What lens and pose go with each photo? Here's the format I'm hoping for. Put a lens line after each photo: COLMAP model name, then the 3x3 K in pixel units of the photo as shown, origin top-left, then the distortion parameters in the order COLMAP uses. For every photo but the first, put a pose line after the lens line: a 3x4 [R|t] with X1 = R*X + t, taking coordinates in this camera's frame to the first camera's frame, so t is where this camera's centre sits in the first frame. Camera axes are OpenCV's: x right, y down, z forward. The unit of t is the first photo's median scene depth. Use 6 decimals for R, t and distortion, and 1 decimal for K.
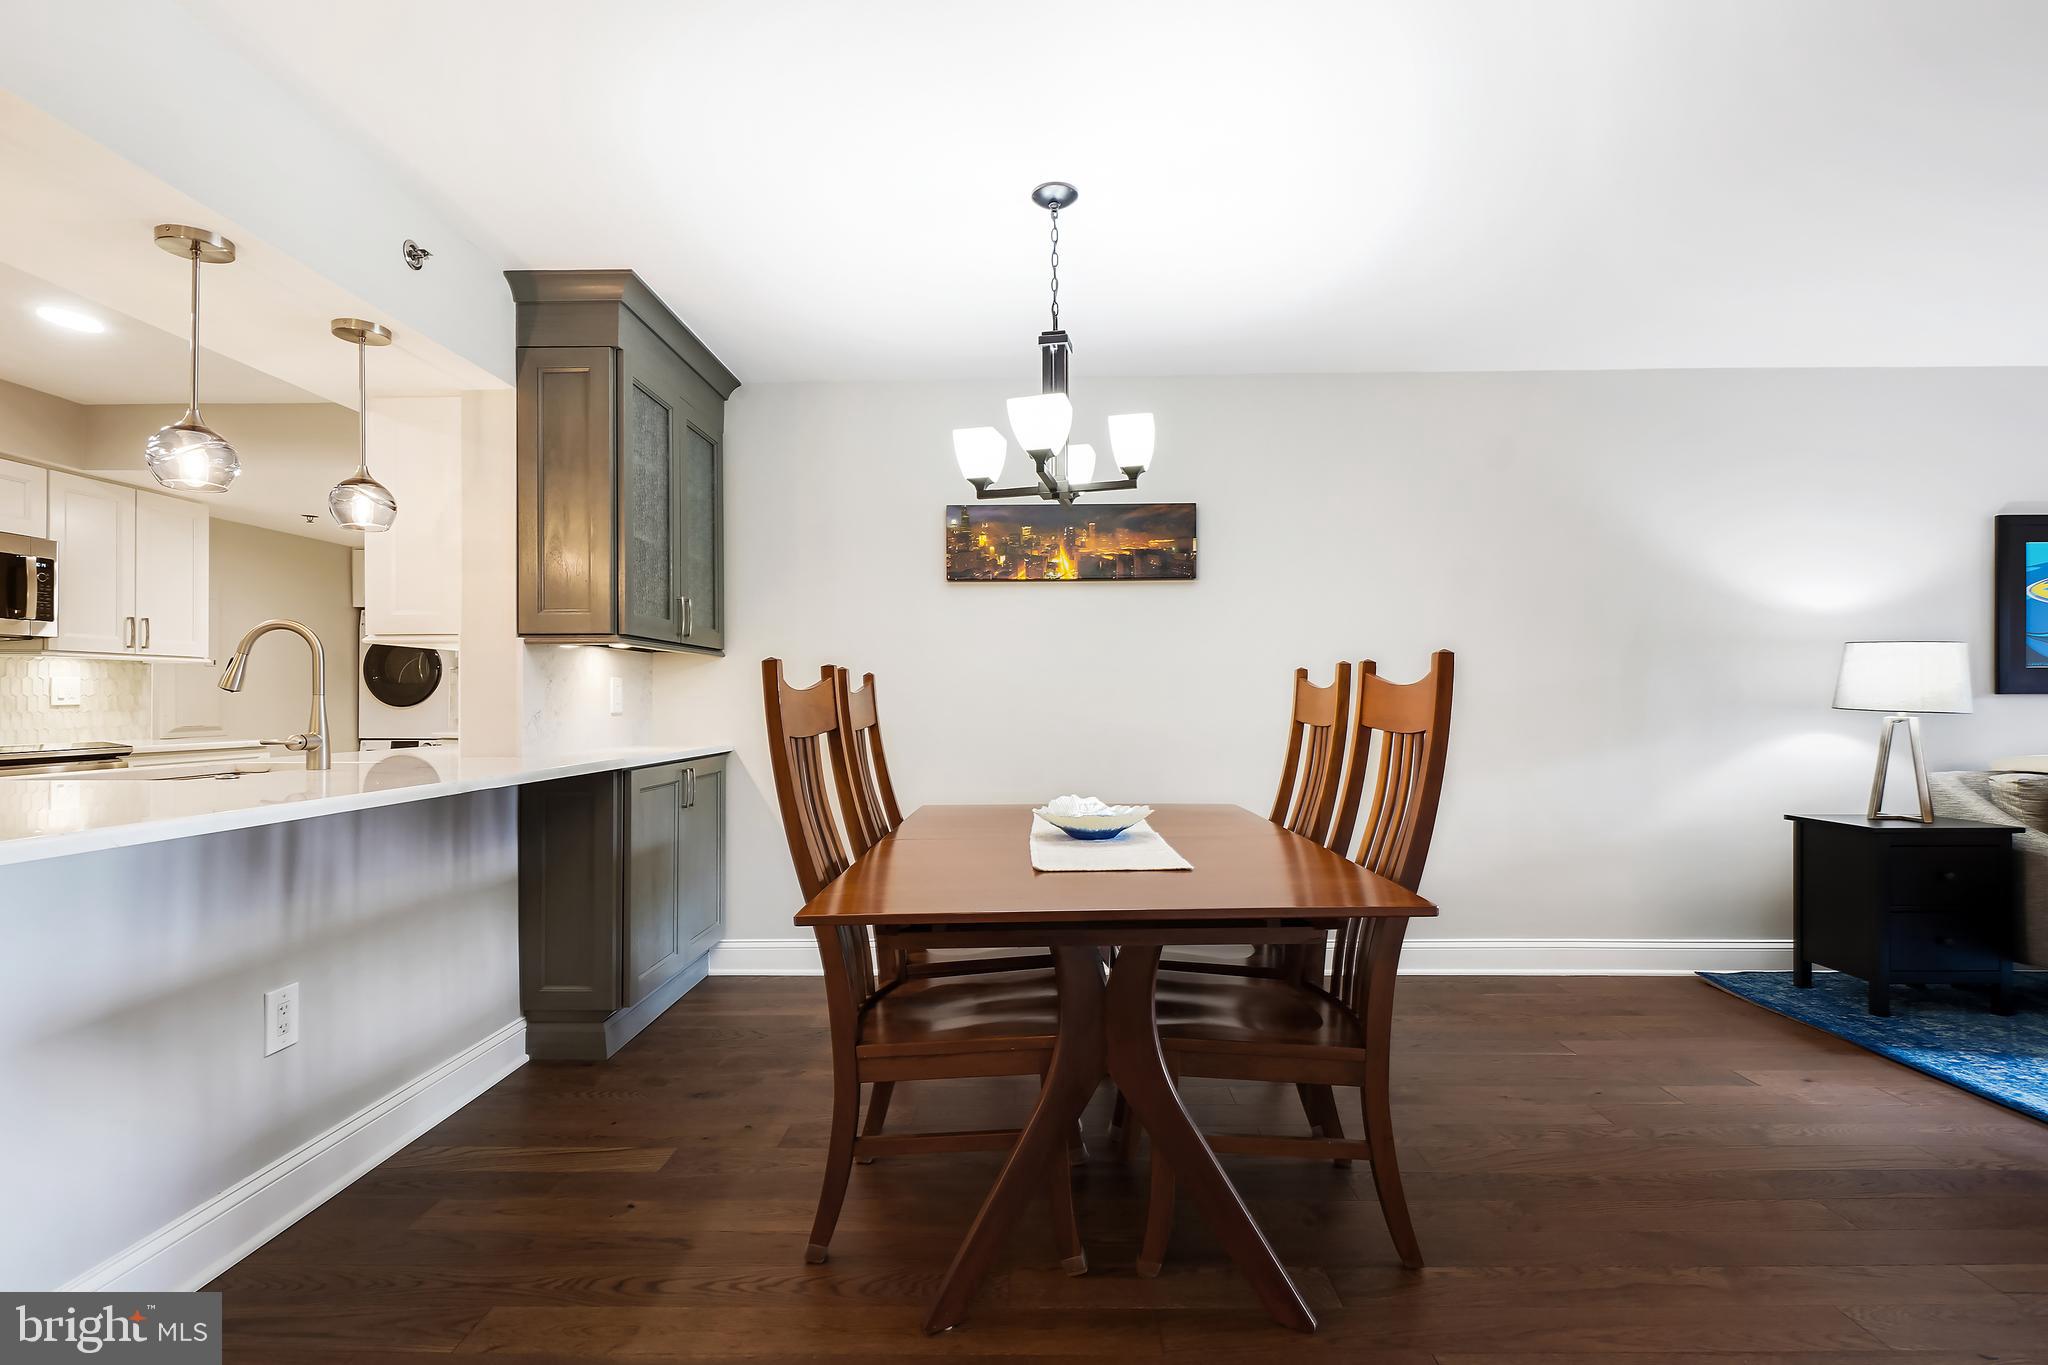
lens RADIAL K [[933.7, 0, 1031.6], [0, 933.7, 690.0], [0, 0, 1]] dist [0.011340, -0.008363]
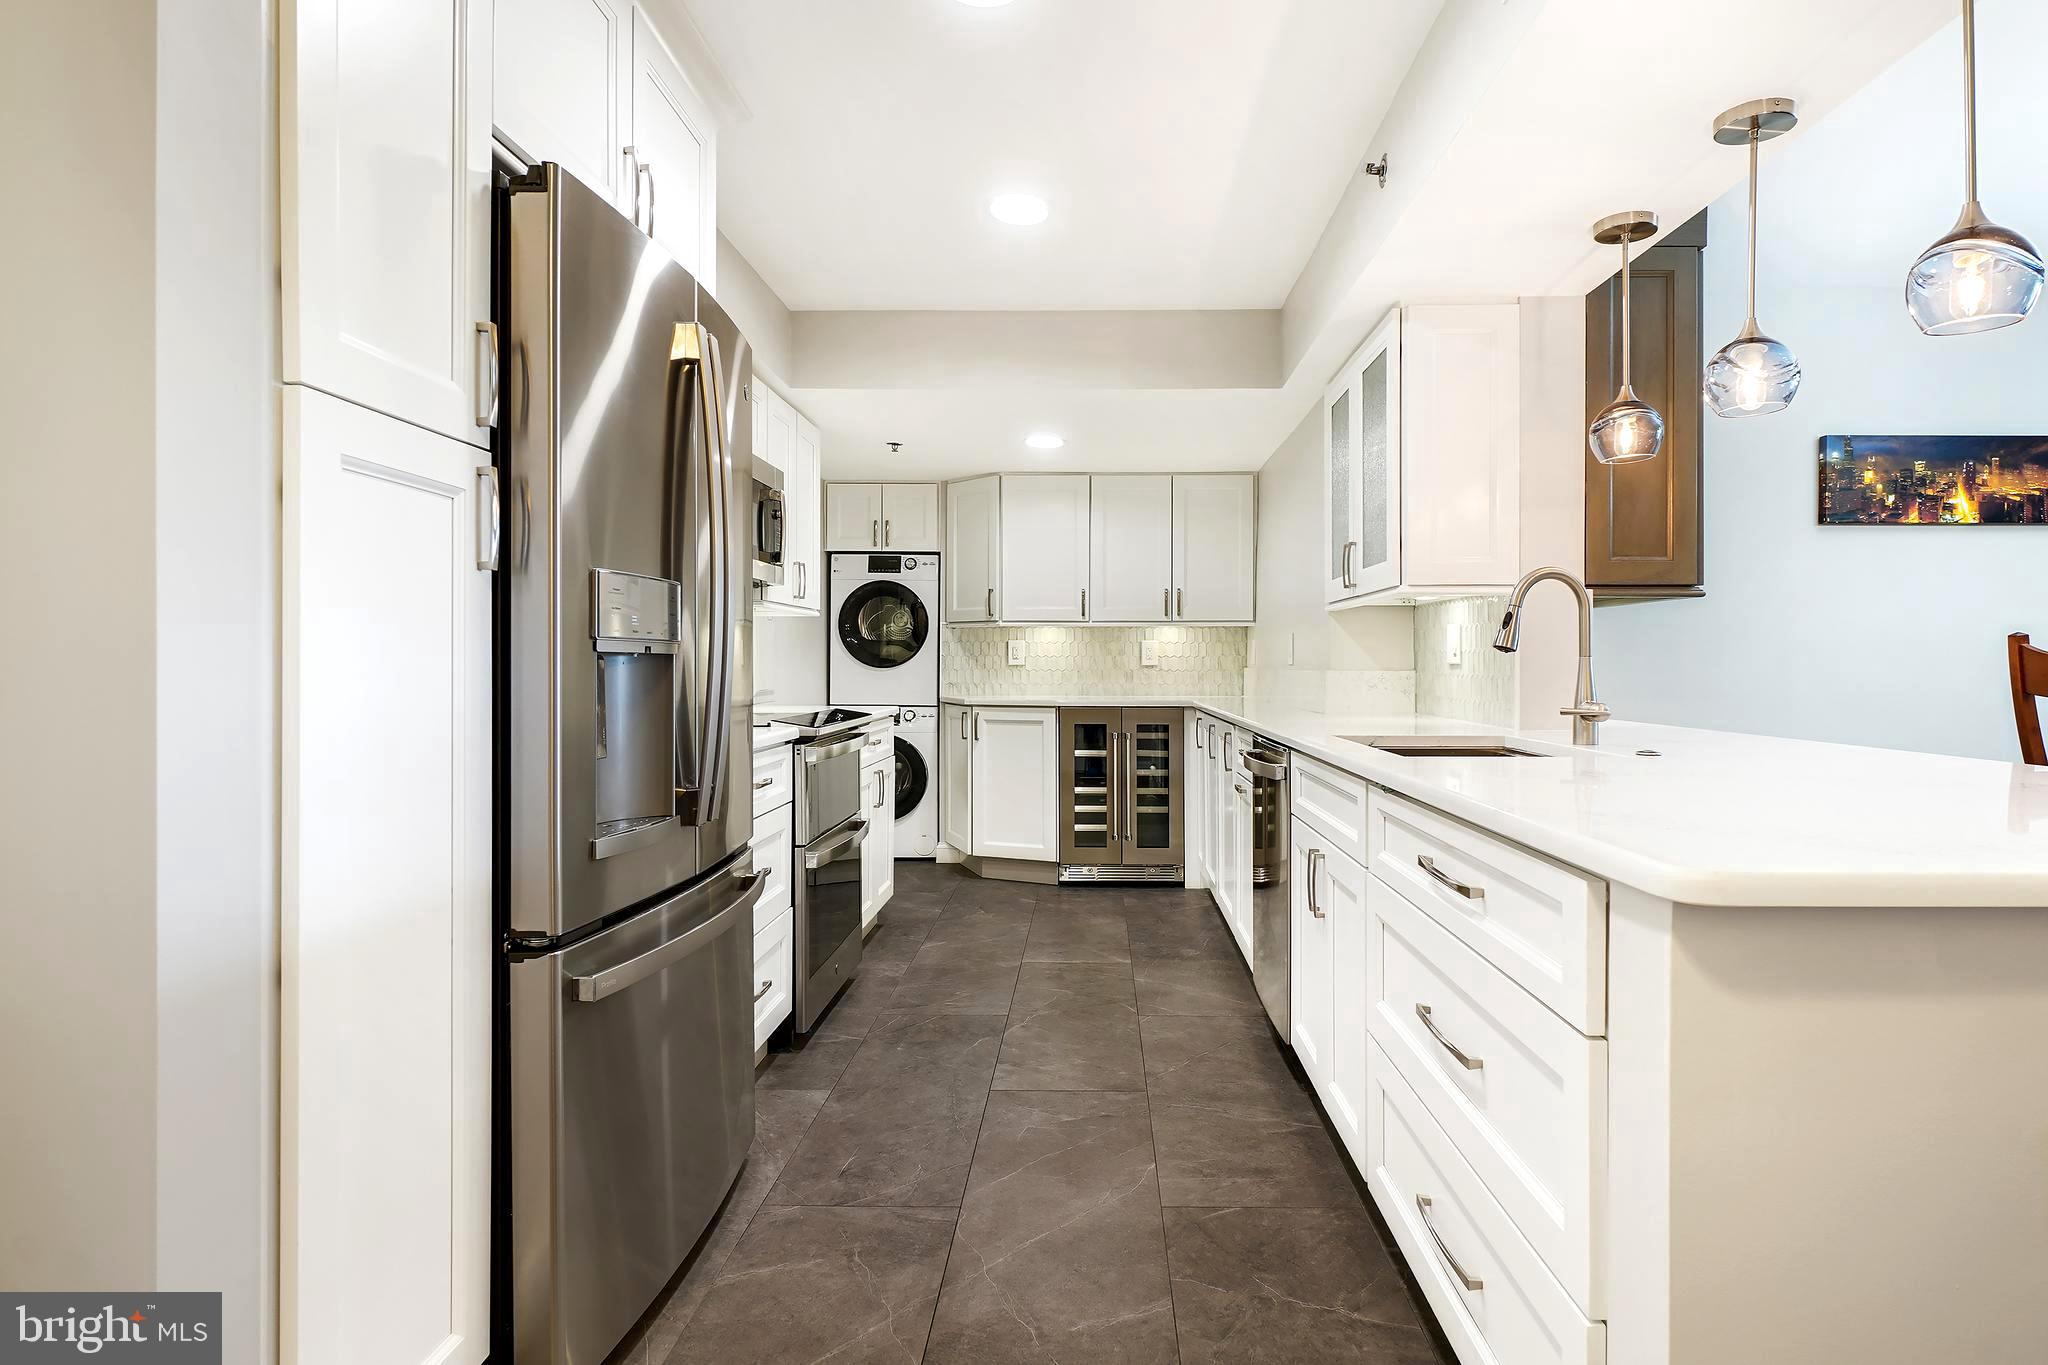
lens RADIAL K [[1098.8, 0, 1079.9], [0, 1098.8, 663.2], [0, 0, 1]] dist [0.000704, -0.007695]
pose [[0.999980, 0.004990, 0.003951, -0.773536], [-0.005040, 0.999906, 0.012779, 0.000193], [-0.003886, -0.012799, 0.999911, 0.002645]]
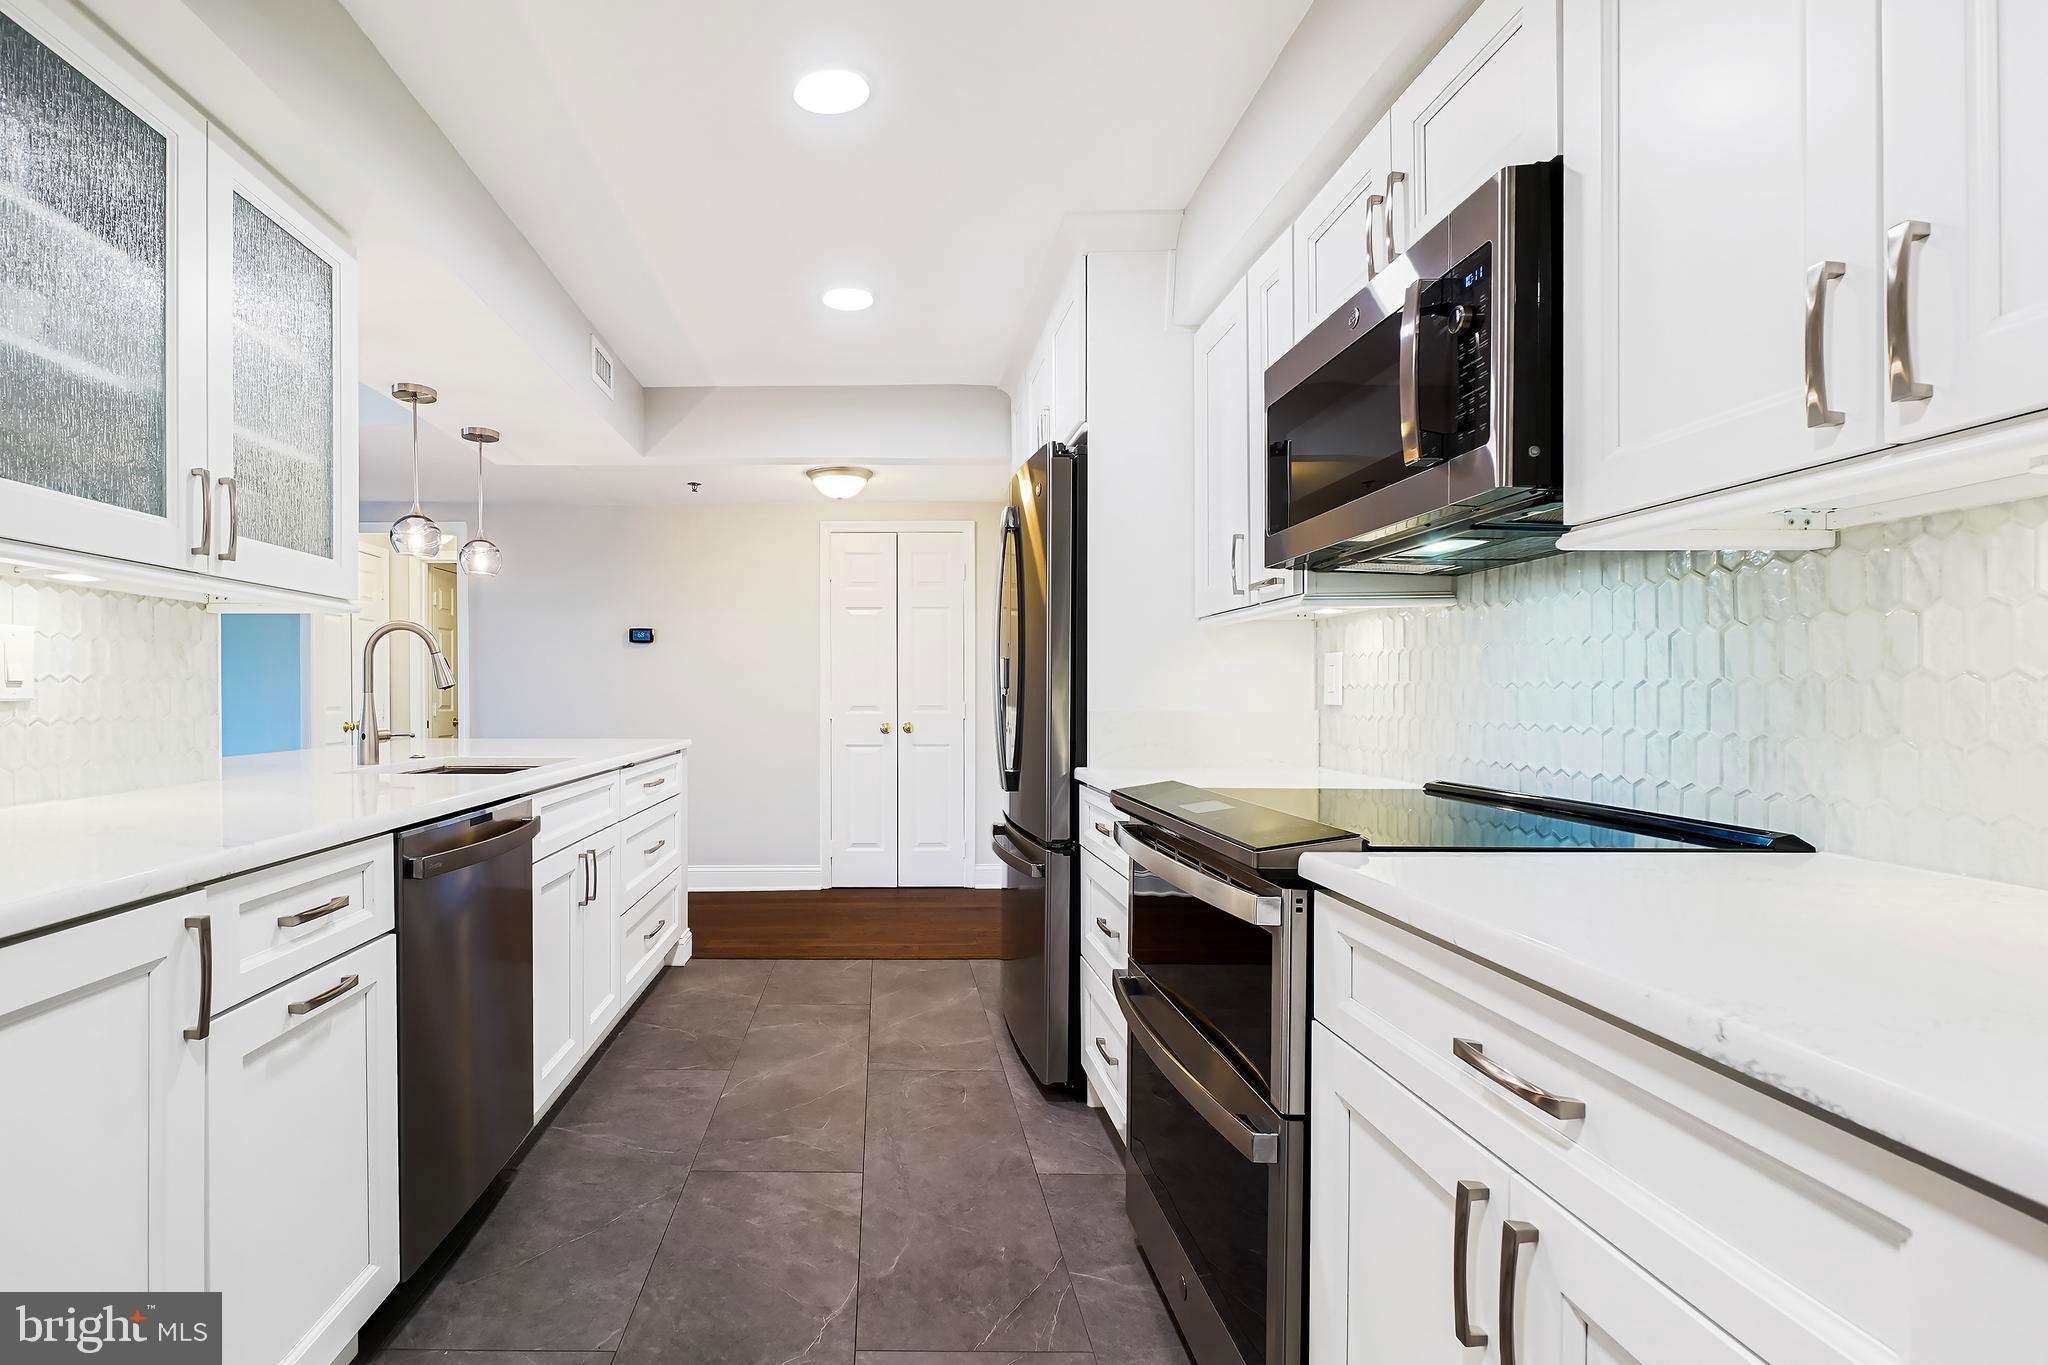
lens RADIAL K [[957.2, 0, 876.8], [0, 957.2, 708.8], [0, 0, 1]] dist [-0.004019, -0.000932]
pose [[-0.999942, 0.003409, -0.010183, -0.832462], [0.003390, 0.999993, 0.001847, 0.013400], [0.010189, 0.001812, -0.999946, 1.301494]]
